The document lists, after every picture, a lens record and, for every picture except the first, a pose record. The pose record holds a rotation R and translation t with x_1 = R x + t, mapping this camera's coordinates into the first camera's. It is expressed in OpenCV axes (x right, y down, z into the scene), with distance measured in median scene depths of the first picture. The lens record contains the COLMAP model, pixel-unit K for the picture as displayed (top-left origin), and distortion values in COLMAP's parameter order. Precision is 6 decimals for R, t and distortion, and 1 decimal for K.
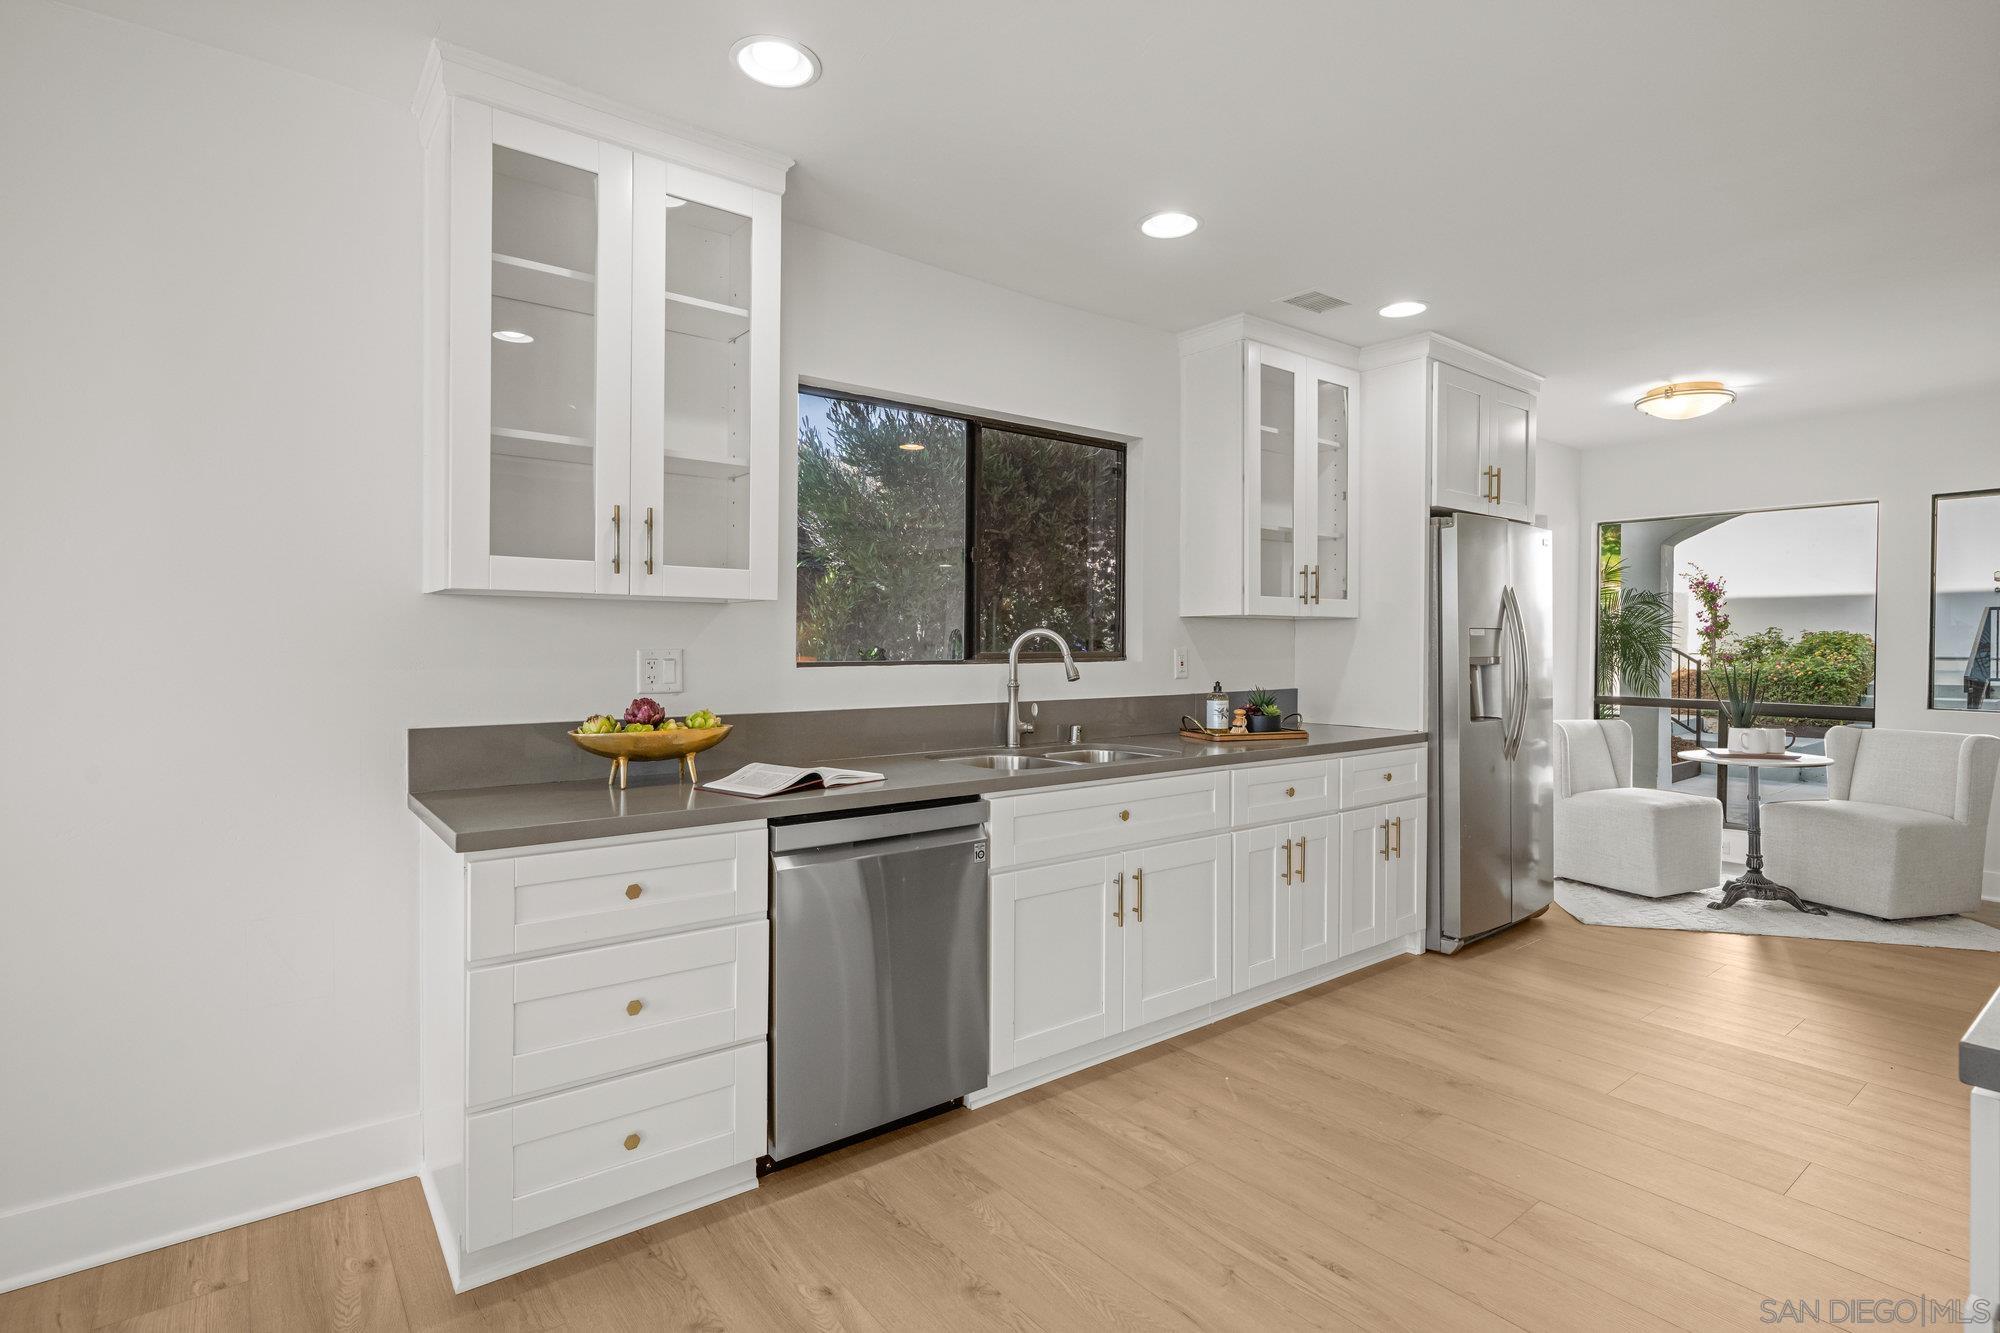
lens RADIAL K [[994.8, 0, 998.8], [0, 994.8, 652.5], [0, 0, 1]] dist [0.006598, -0.001488]
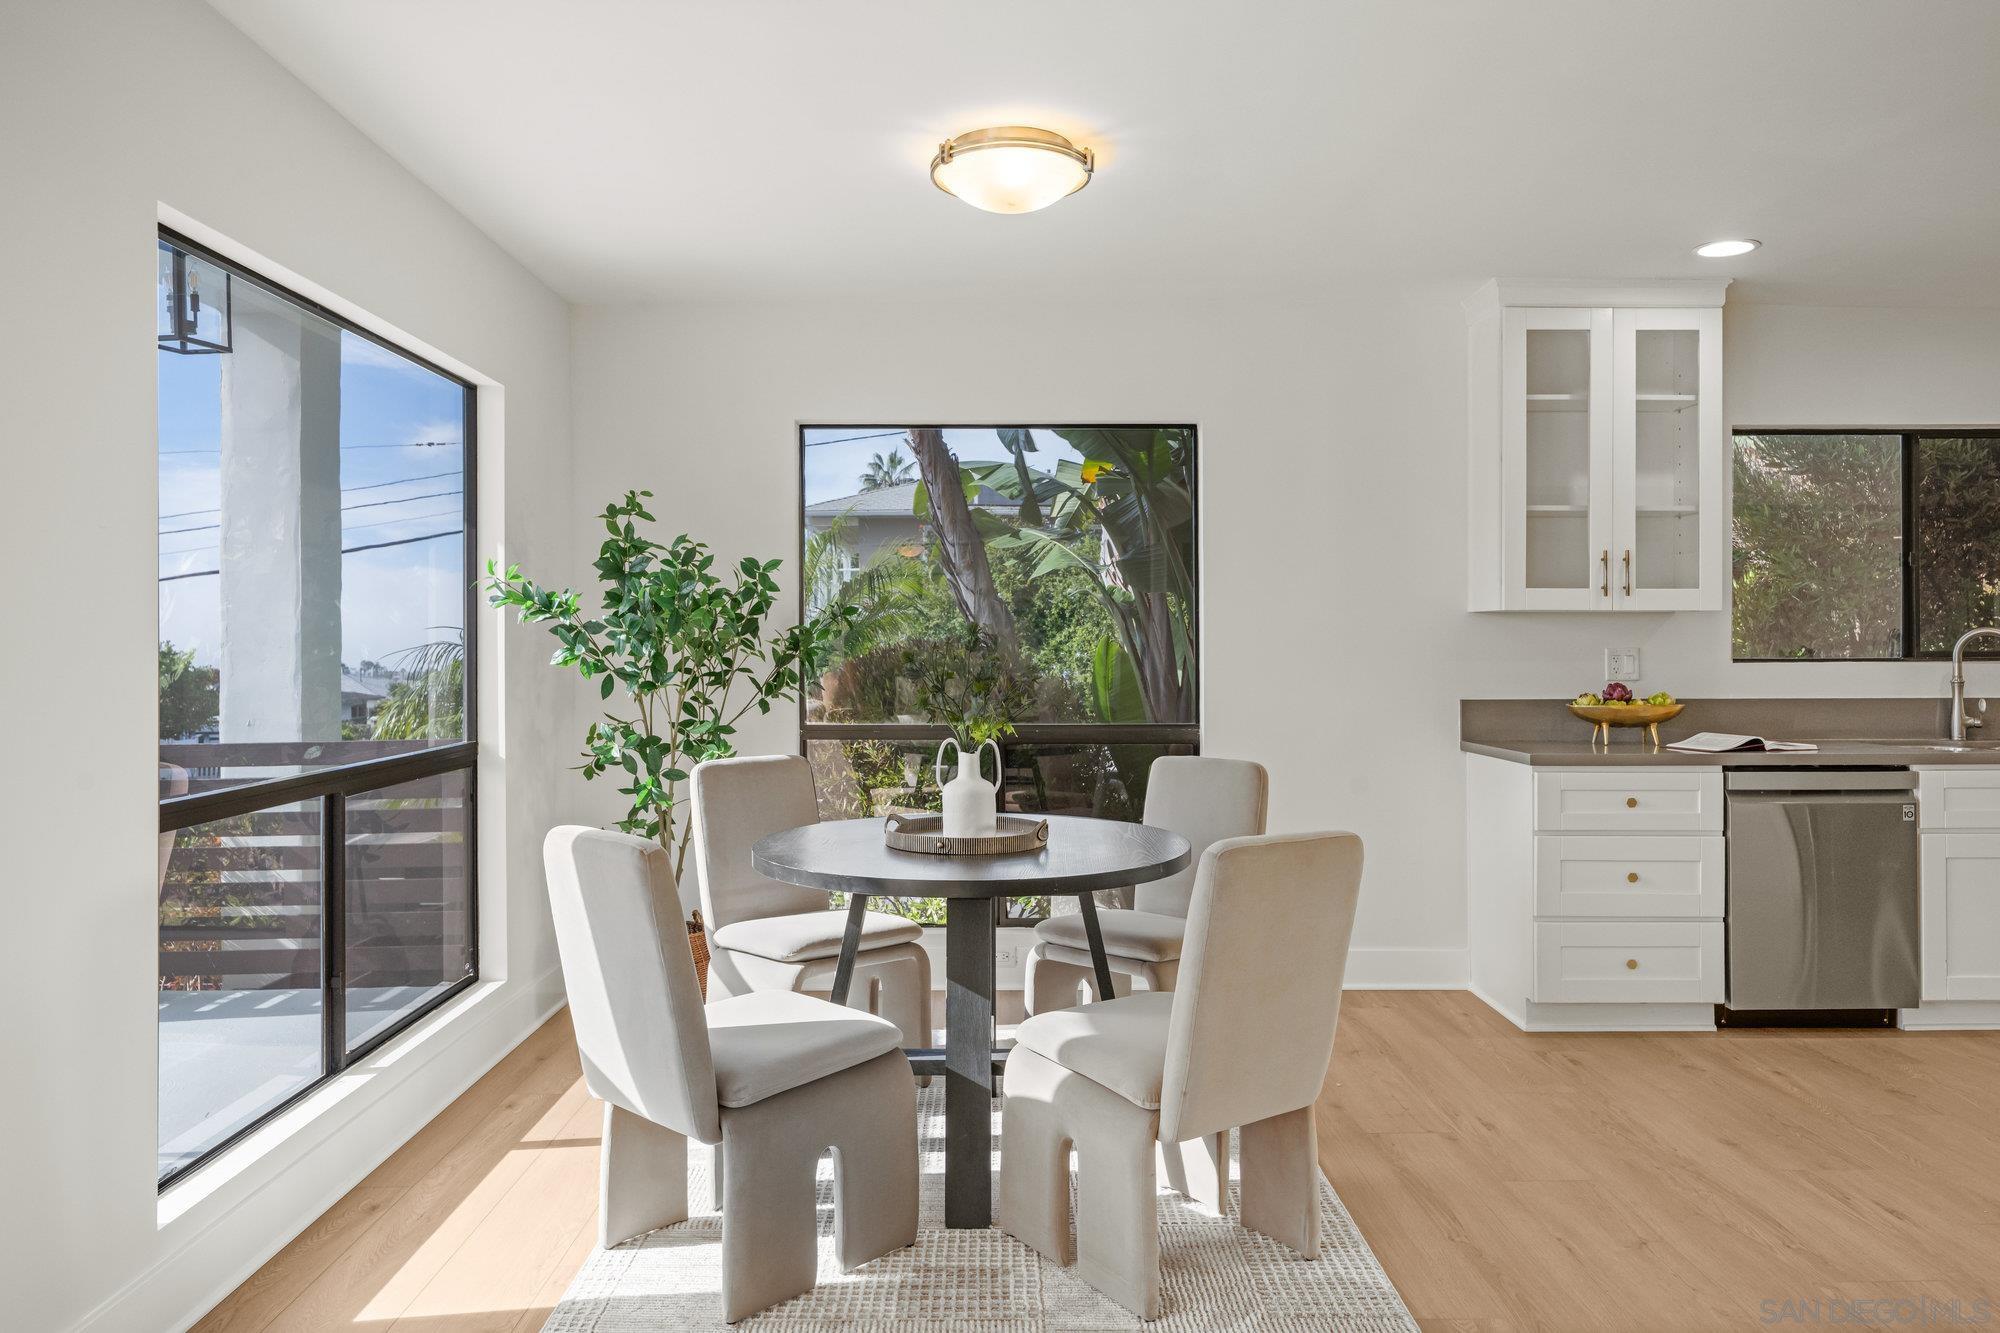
lens RADIAL K [[1419.7, 0, 949.2], [0, 1419.7, 630.0], [0, 0, 1]] dist [-0.012409, 0.009616]
pose [[0.789899, -0.011976, -0.613120, 0.092085], [-0.000914, 0.999785, -0.020707, 0.010401], [0.613237, 0.016917, 0.789718, -0.859864]]
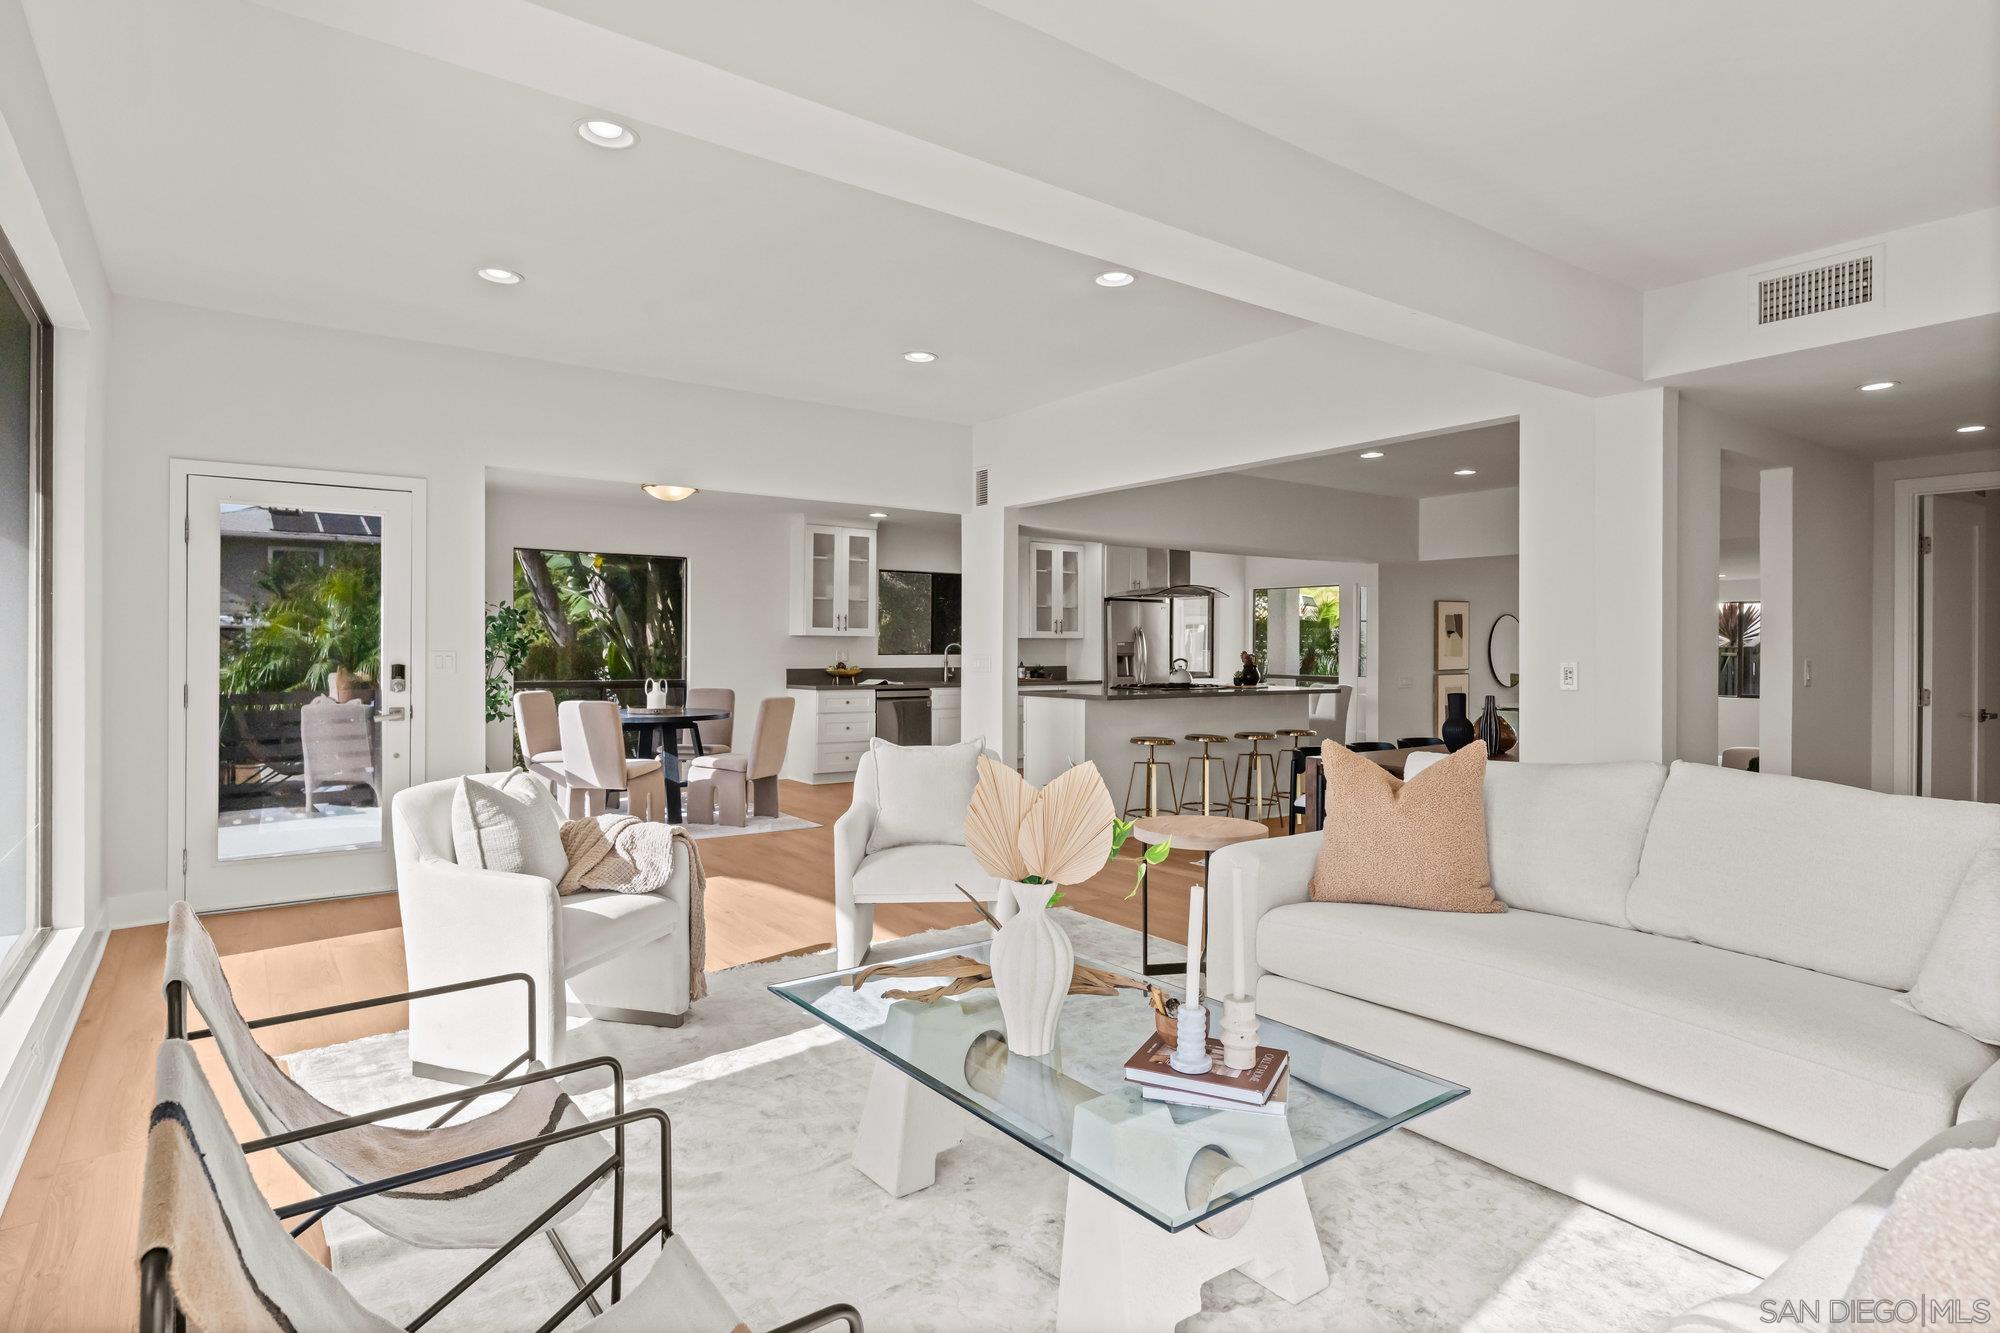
lens RADIAL K [[1038.0, 0, 1003.7], [0, 1038.0, 648.0], [0, 0, 1]] dist [-0.004509, -0.000078]
pose [[0.999666, -0.001403, -0.025787, 0.281677], [0.001116, 0.999937, -0.011163, 0.028195], [0.025801, 0.011131, 0.999605, -2.251726]]
